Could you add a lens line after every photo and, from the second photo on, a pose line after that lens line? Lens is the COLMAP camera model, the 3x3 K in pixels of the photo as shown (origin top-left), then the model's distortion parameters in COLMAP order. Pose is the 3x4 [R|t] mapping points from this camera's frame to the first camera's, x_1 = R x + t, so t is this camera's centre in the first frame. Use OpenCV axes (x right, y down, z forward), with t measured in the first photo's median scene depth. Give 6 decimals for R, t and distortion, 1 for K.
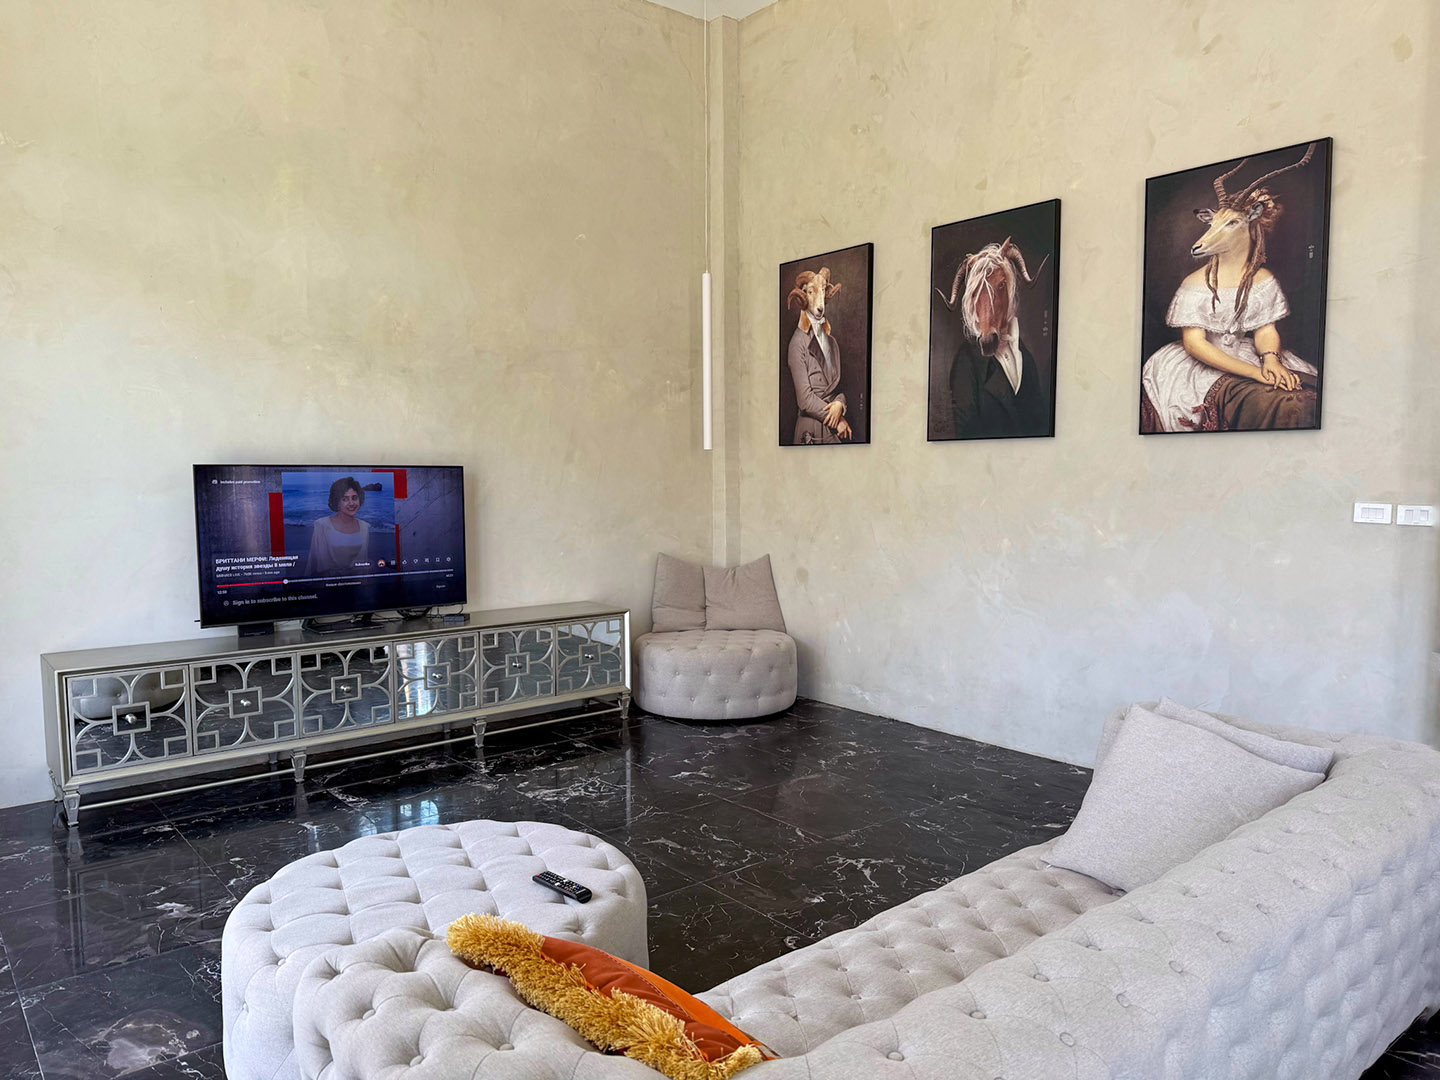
lens RADIAL K [[1015.0, 0, 720.0], [0, 1015.0, 540.0], [0, 0, 1]] dist [0.111522, -0.226754]
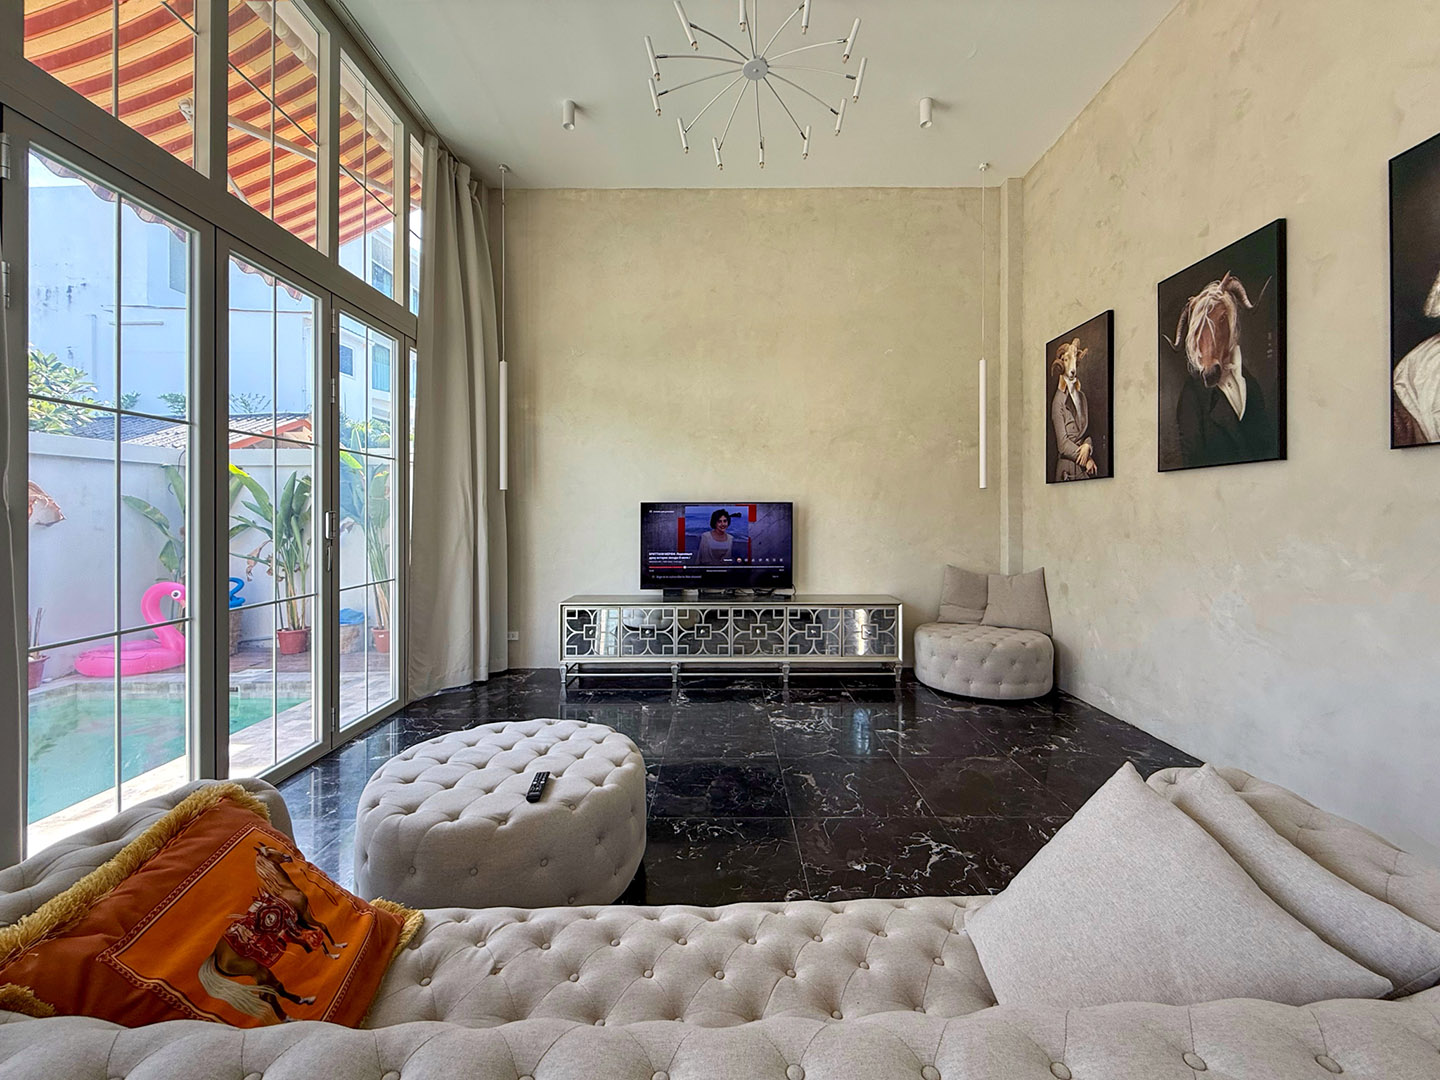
lens RADIAL K [[578.9, 0, 717.0], [0, 578.9, 503.1], [0, 0, 1]] dist [0.000526, 0.000563]
pose [[0.763944, -0.016353, -0.645075, 0.247258], [-0.041472, 0.996368, -0.074373, 0.001590], [0.643948, 0.083569, 0.760491, 0.233748]]
